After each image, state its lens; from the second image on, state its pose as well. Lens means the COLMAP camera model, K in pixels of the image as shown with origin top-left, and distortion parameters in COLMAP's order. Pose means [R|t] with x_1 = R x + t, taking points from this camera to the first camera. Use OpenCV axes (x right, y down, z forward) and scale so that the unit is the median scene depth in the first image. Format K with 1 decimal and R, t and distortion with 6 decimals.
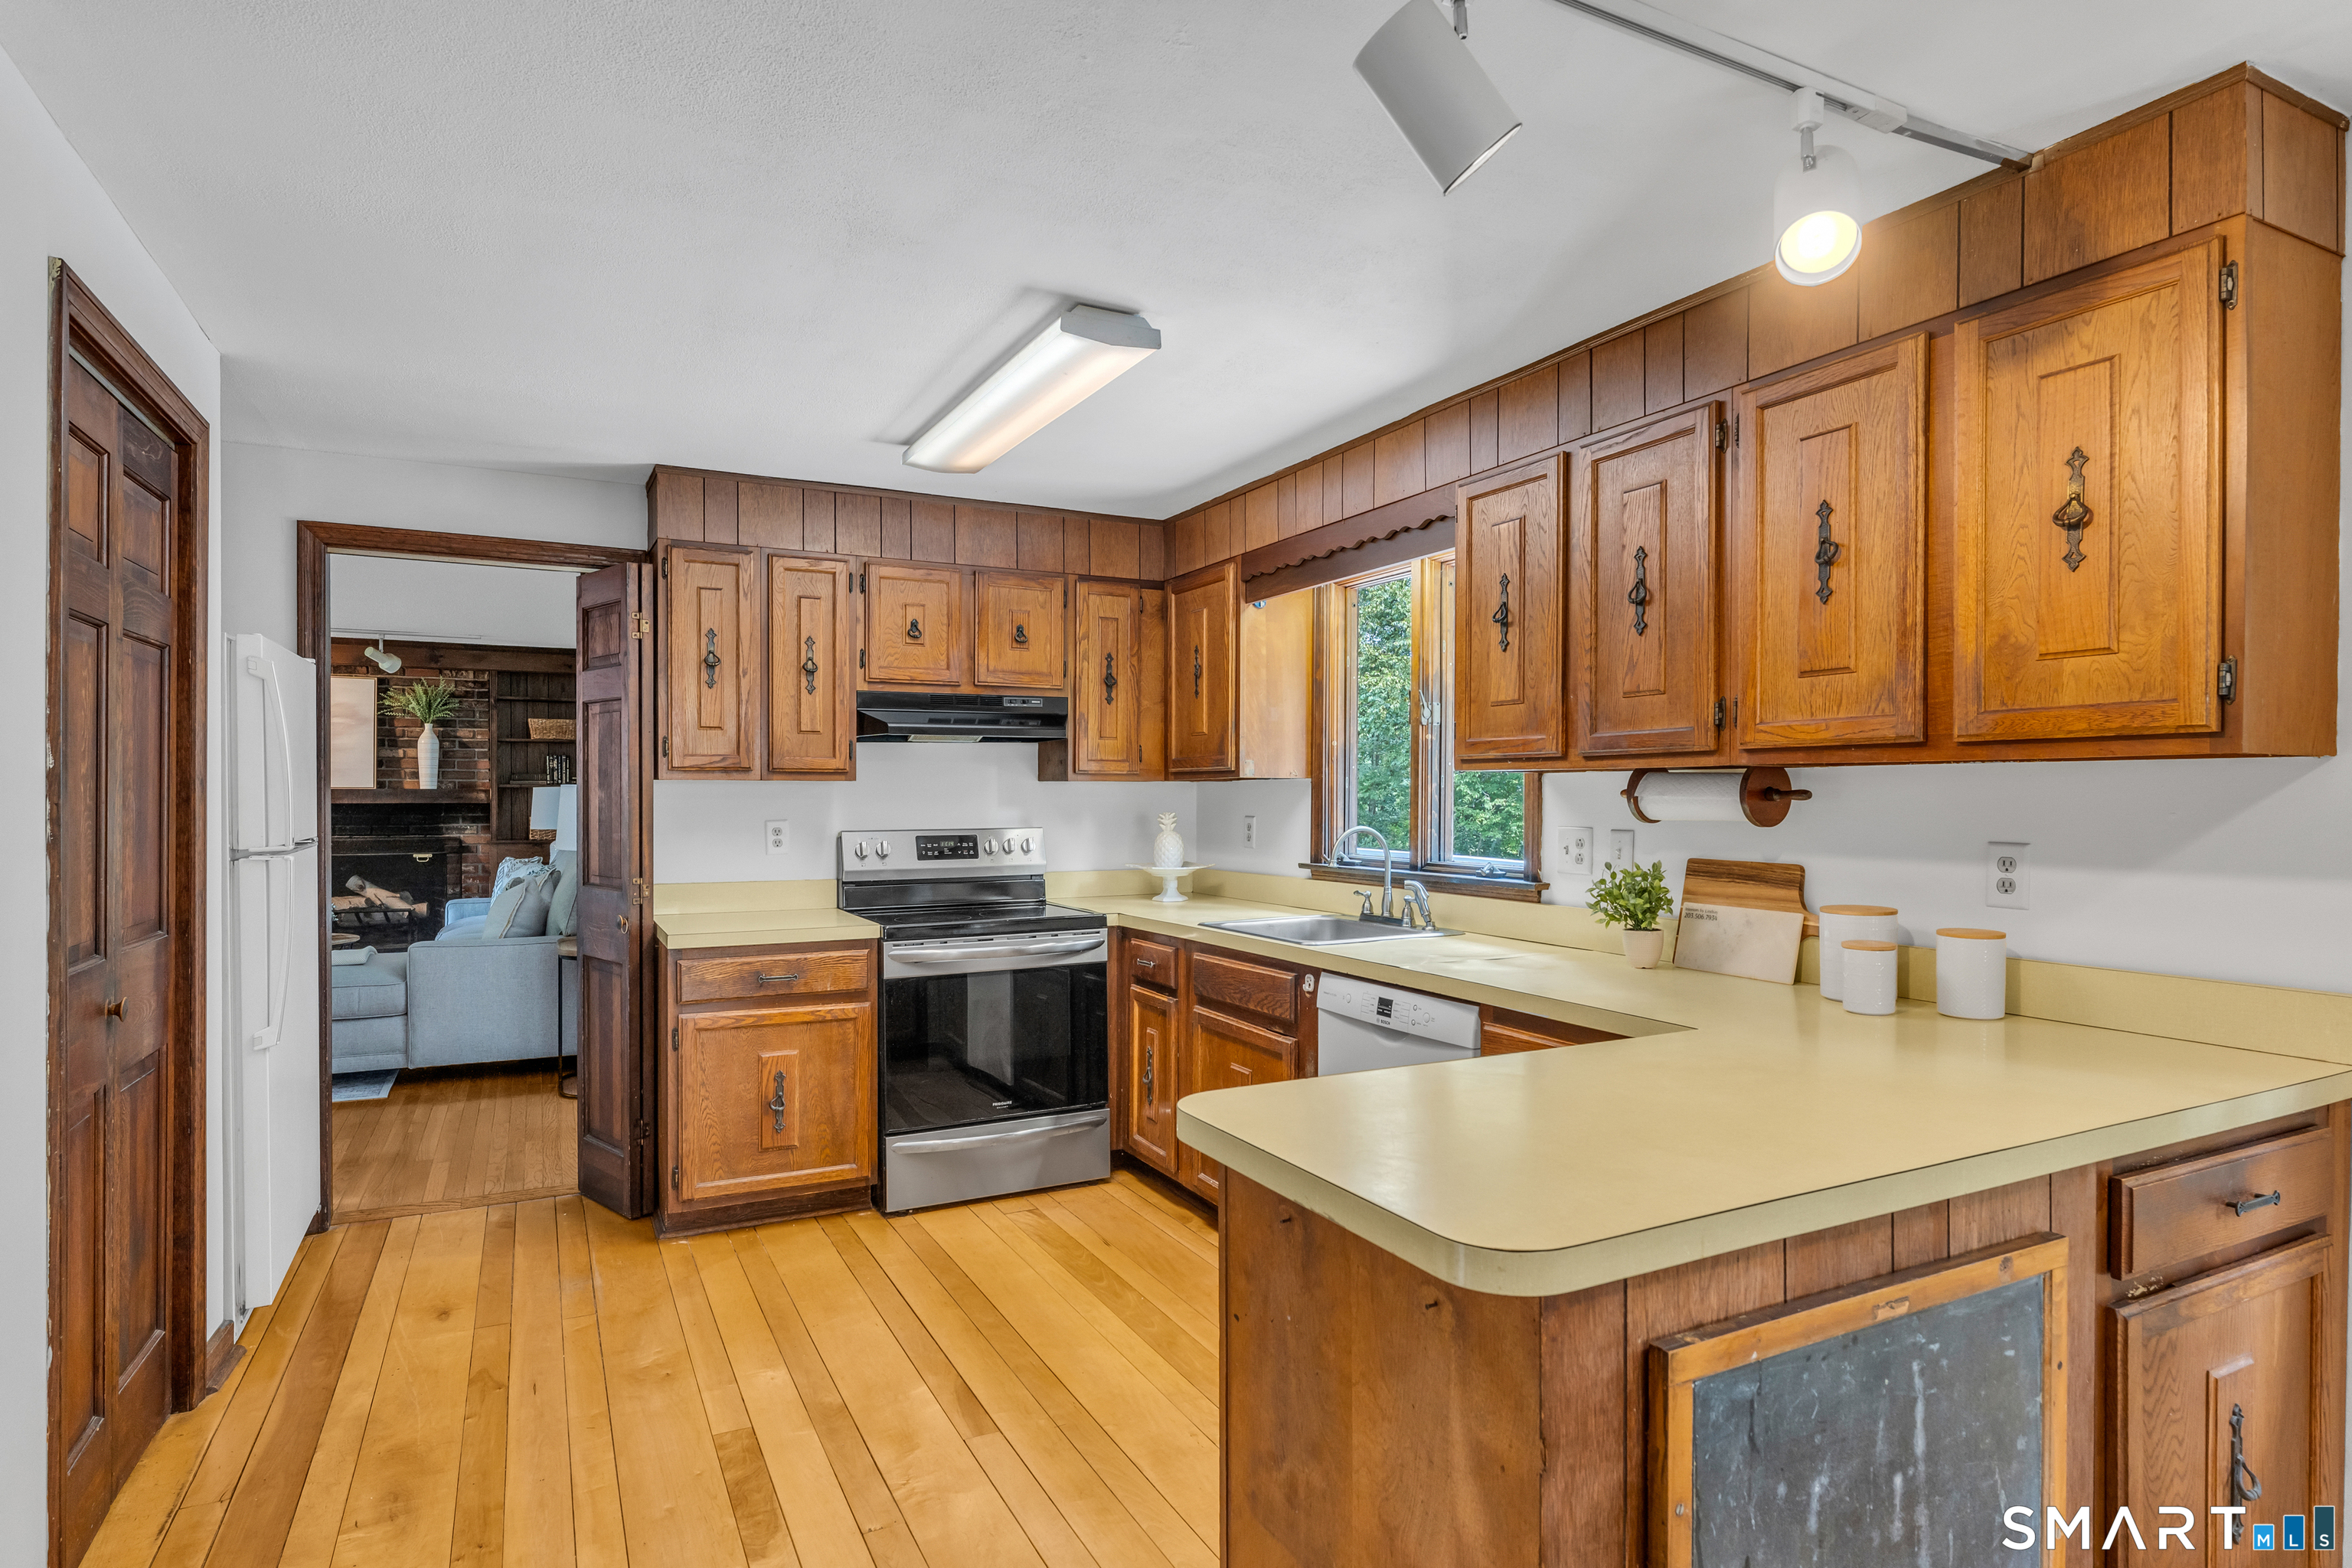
lens RADIAL K [[1252.0, 0, 1178.4], [0, 1252.0, 809.2], [0, 0, 1]] dist [-0.000511, -0.000230]
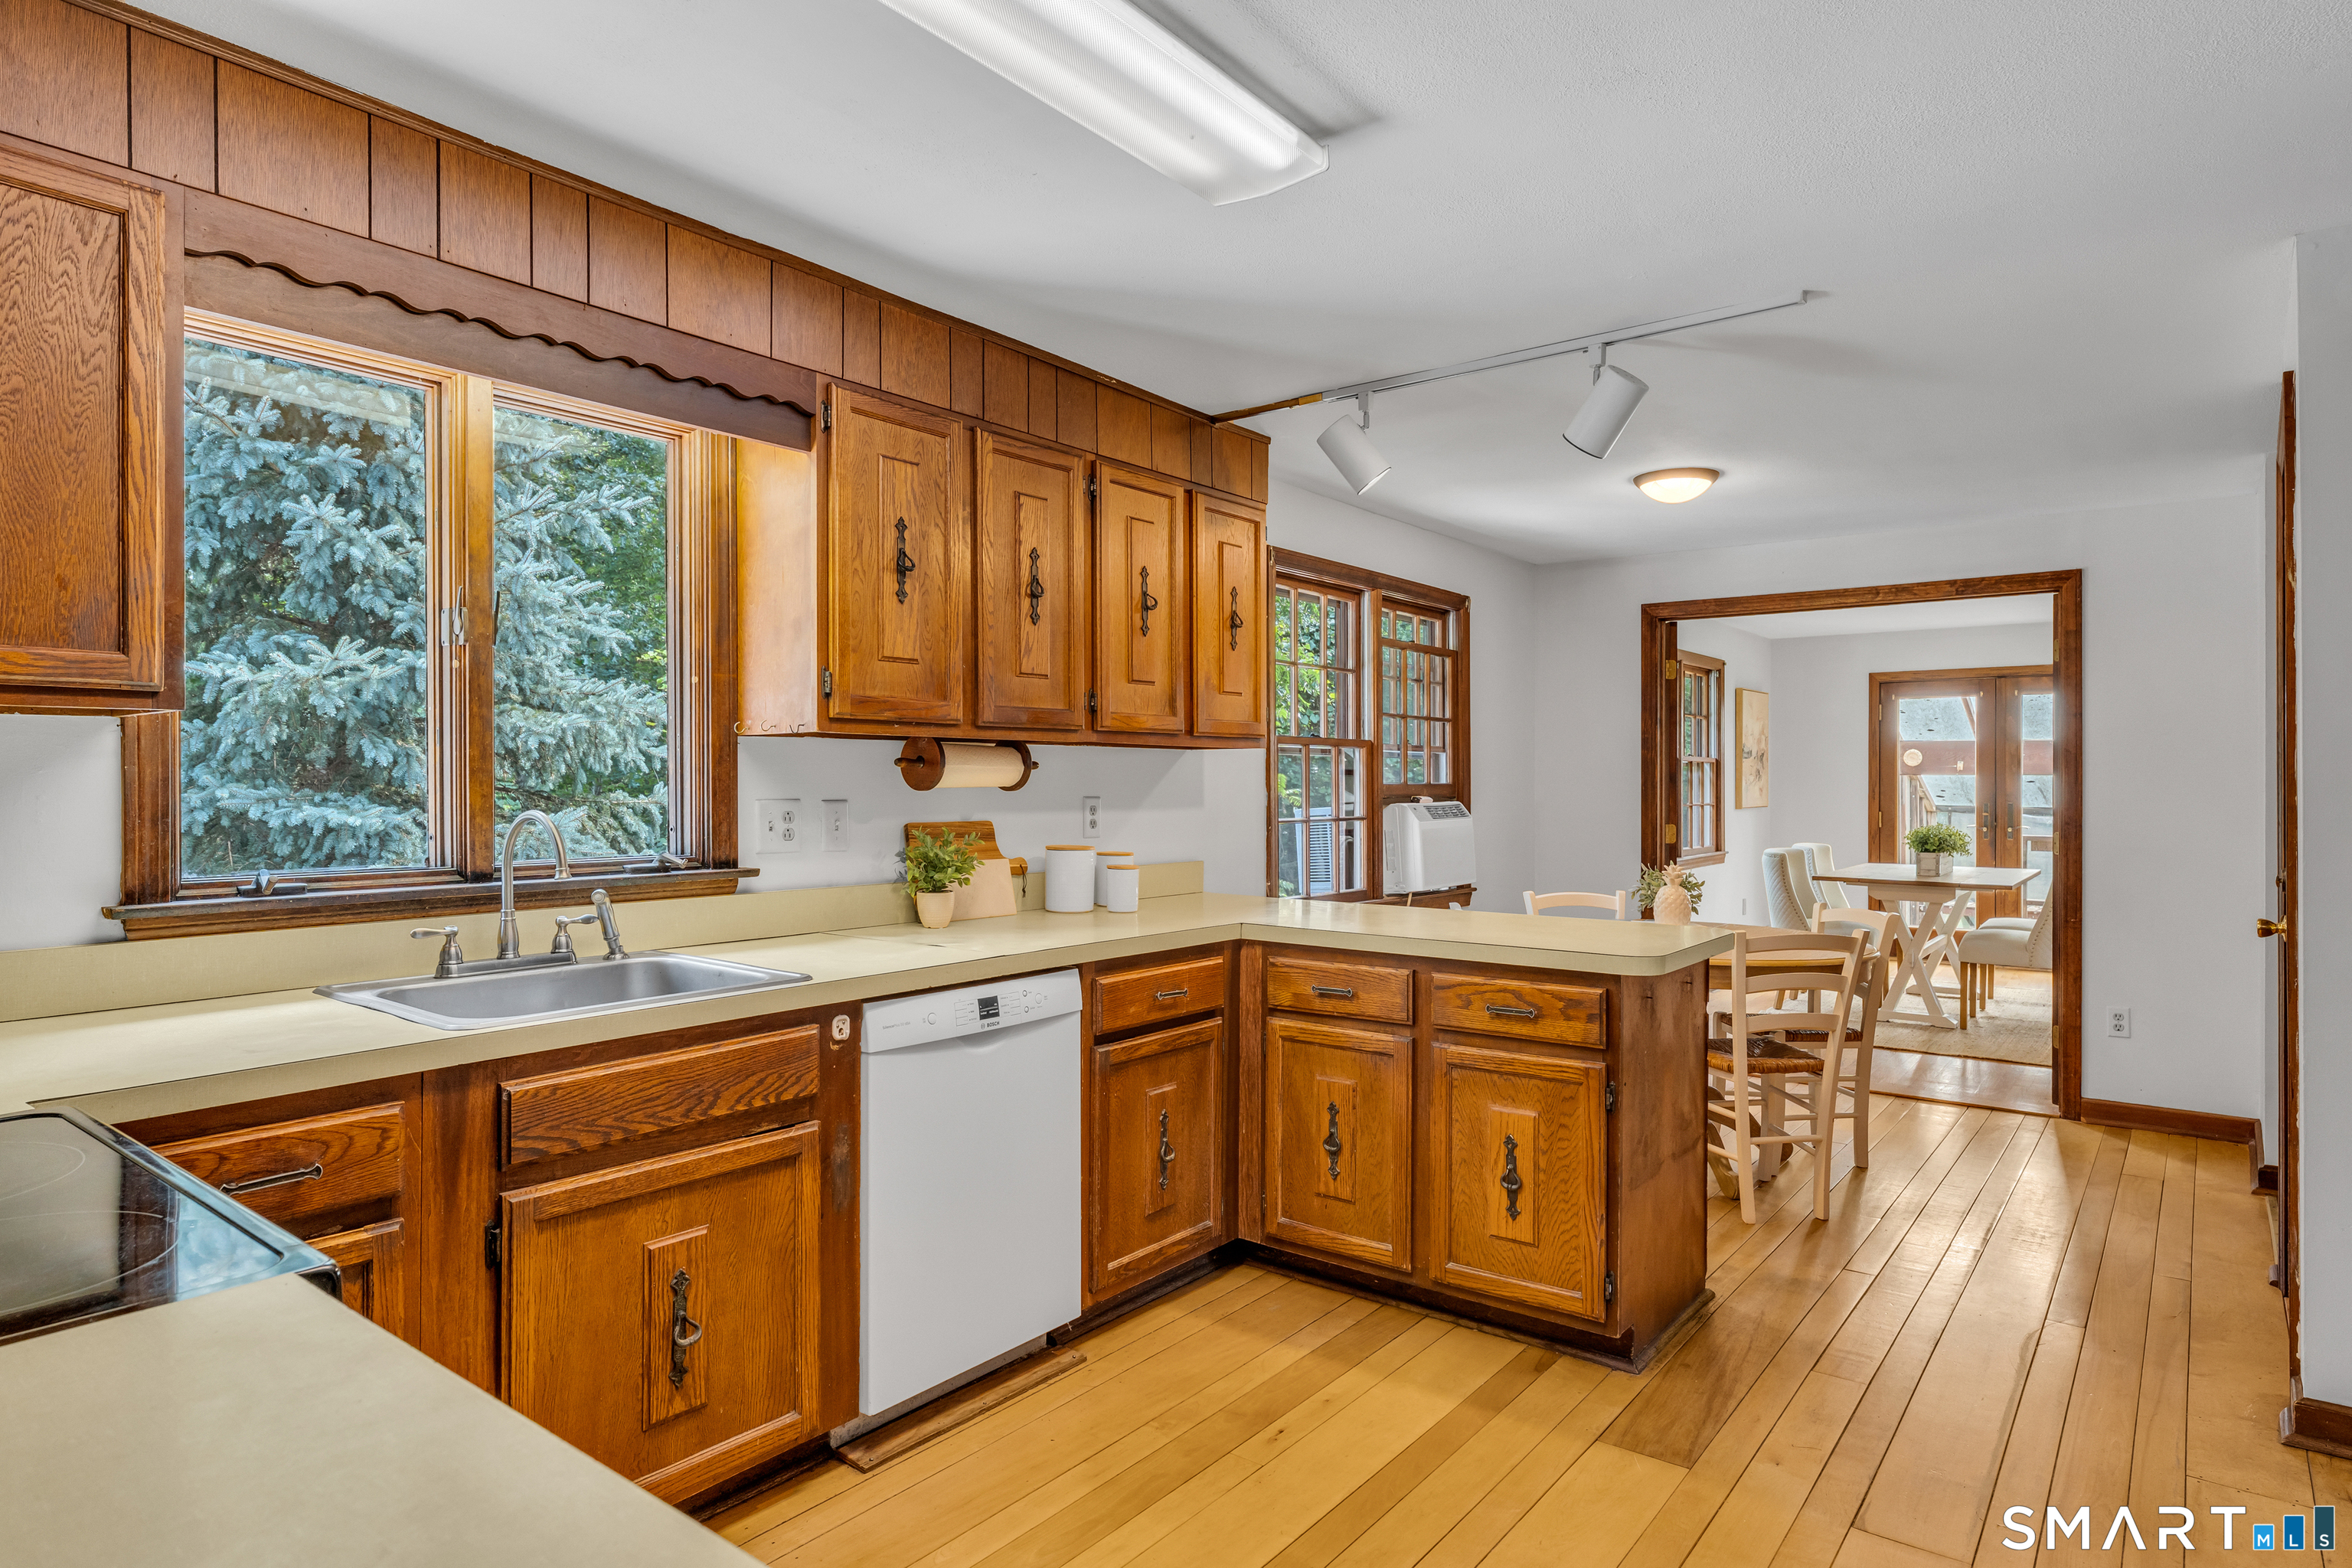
lens RADIAL K [[1318.4, 0, 1176.0], [0, 1318.4, 784.0], [0, 0, 1]] dist [-0.002022, -0.000066]
pose [[-0.419284, -0.003377, 0.907849, -0.498699], [0.009251, 0.999925, 0.007992, -0.000904], [-0.907808, 0.011749, -0.419221, 0.886511]]
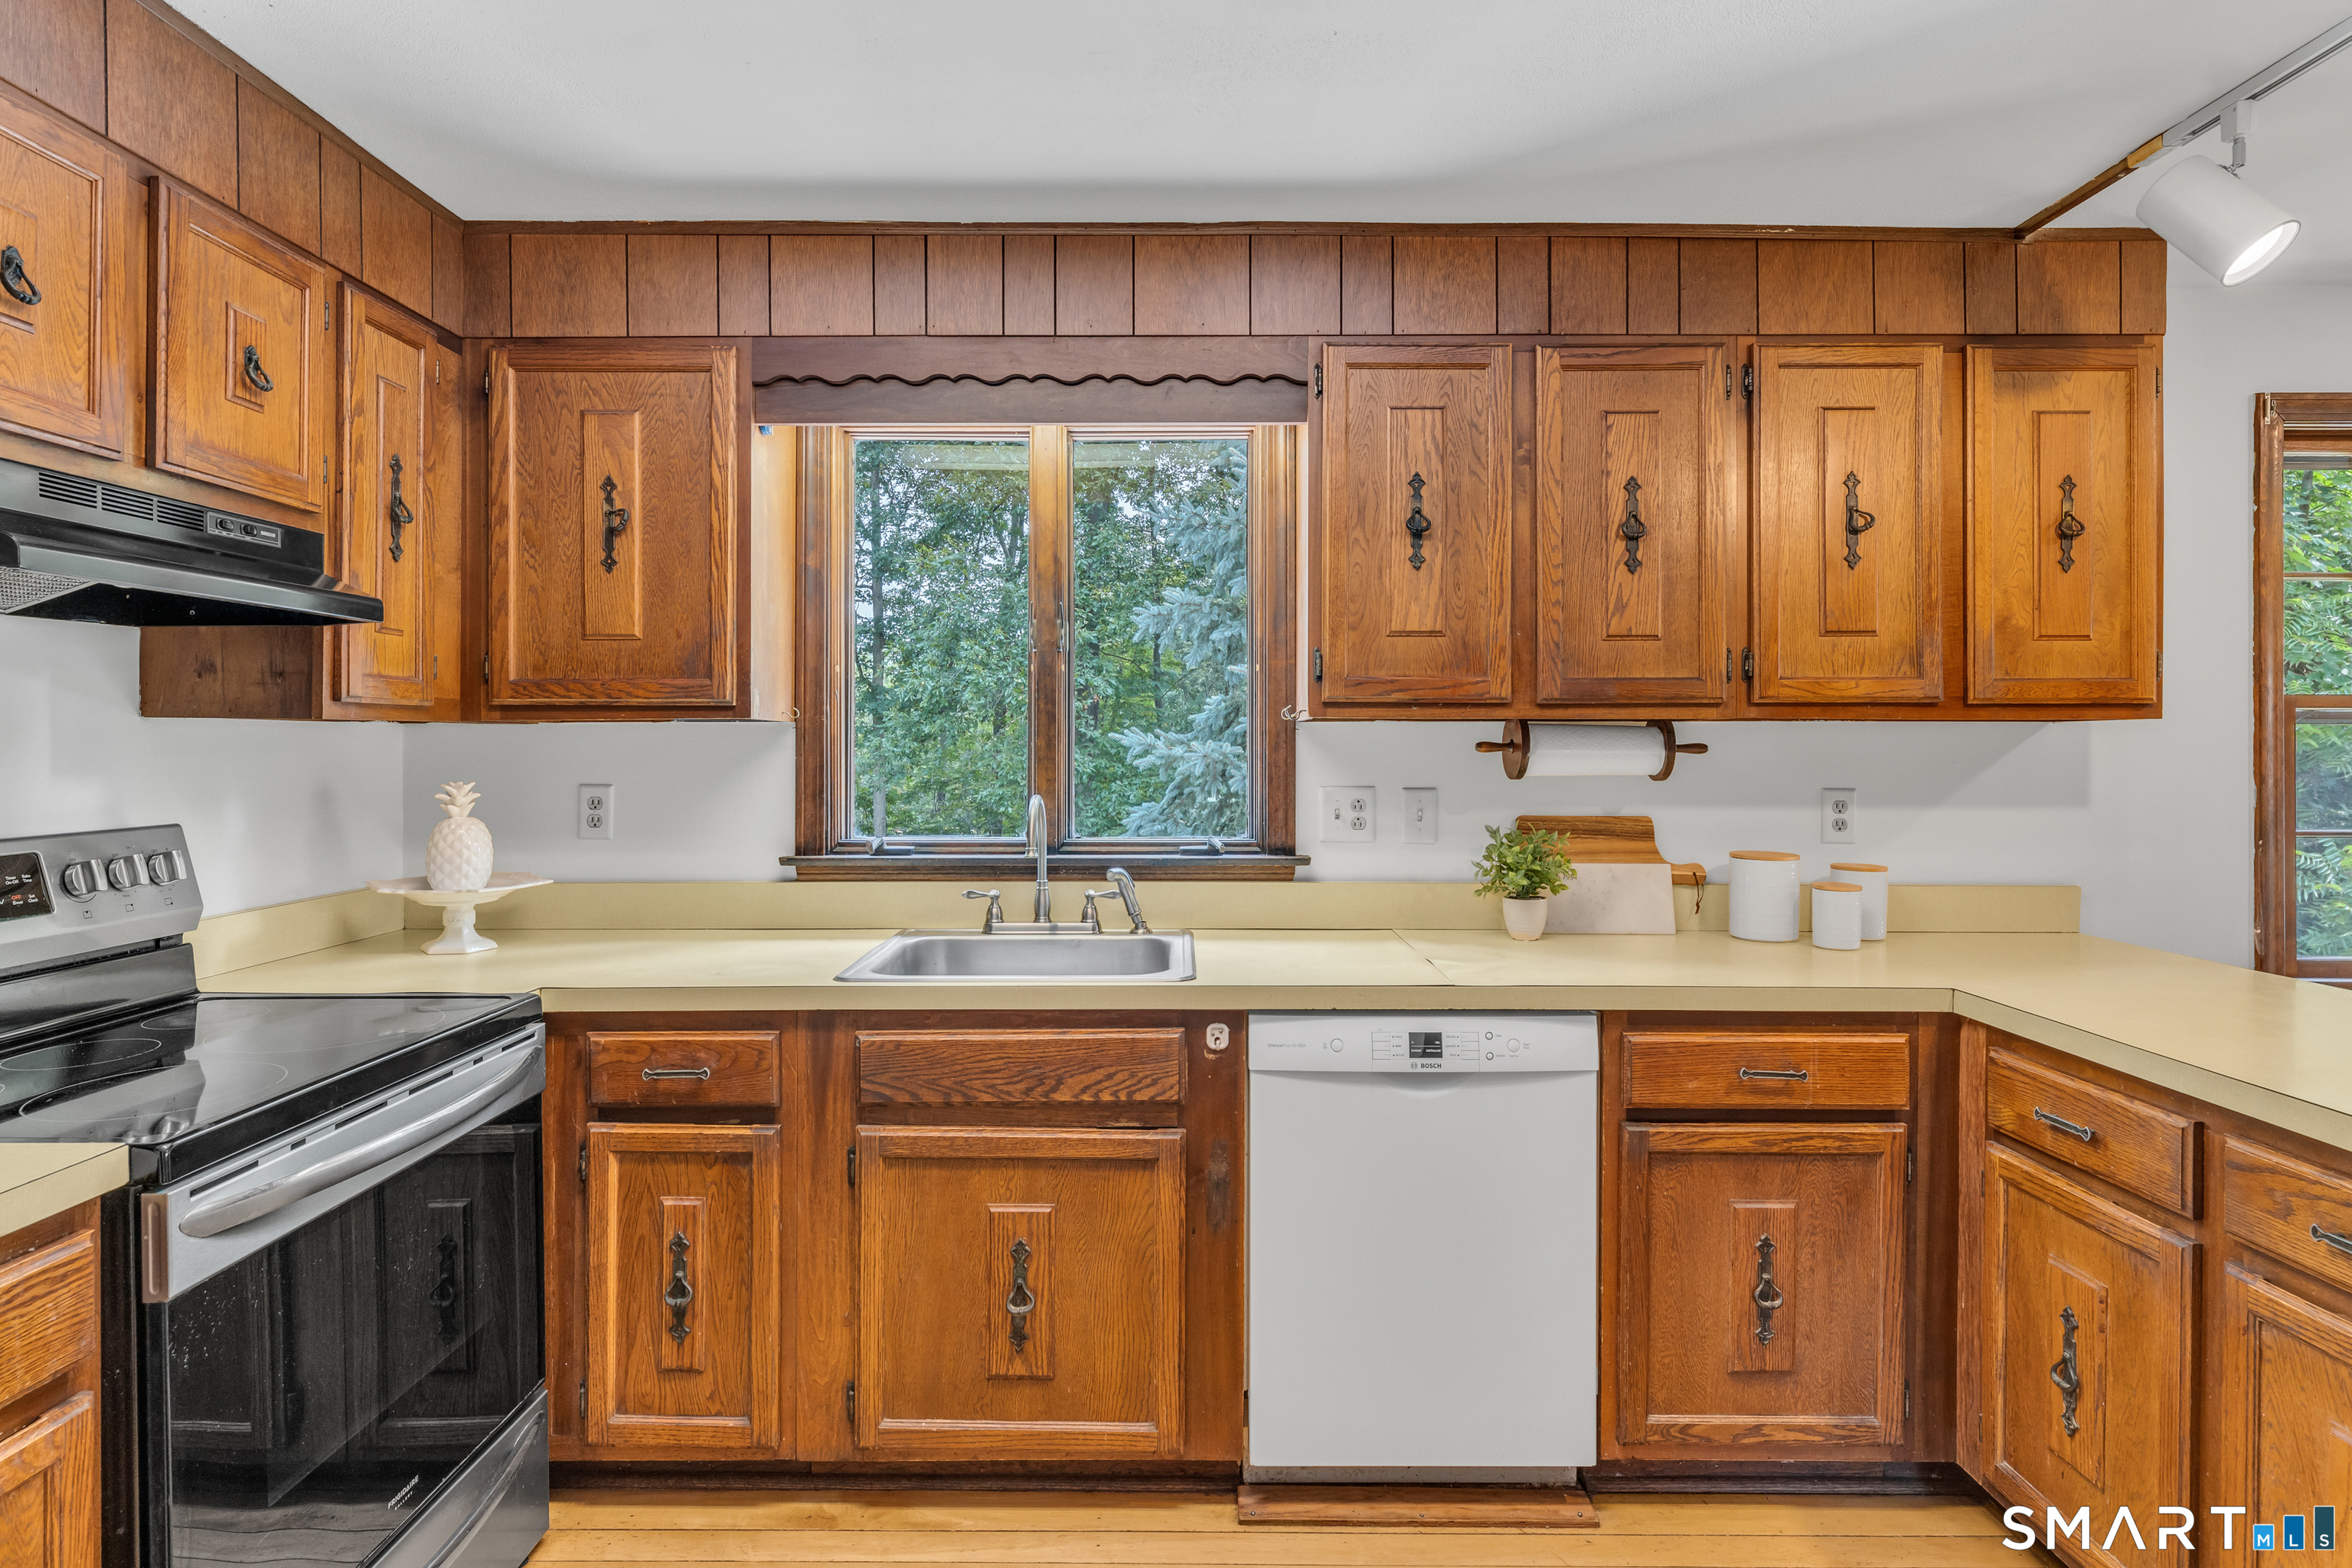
lens RADIAL K [[1238.8, 0, 1173.1], [0, 1238.8, 750.6], [0, 0, 1]] dist [-0.001040, -0.001386]
pose [[0.461609, -0.003992, 0.887075, -0.373394], [0.009596, 0.999954, -0.000494, -0.008193], [-0.887032, 0.008740, 0.461626, 0.562006]]
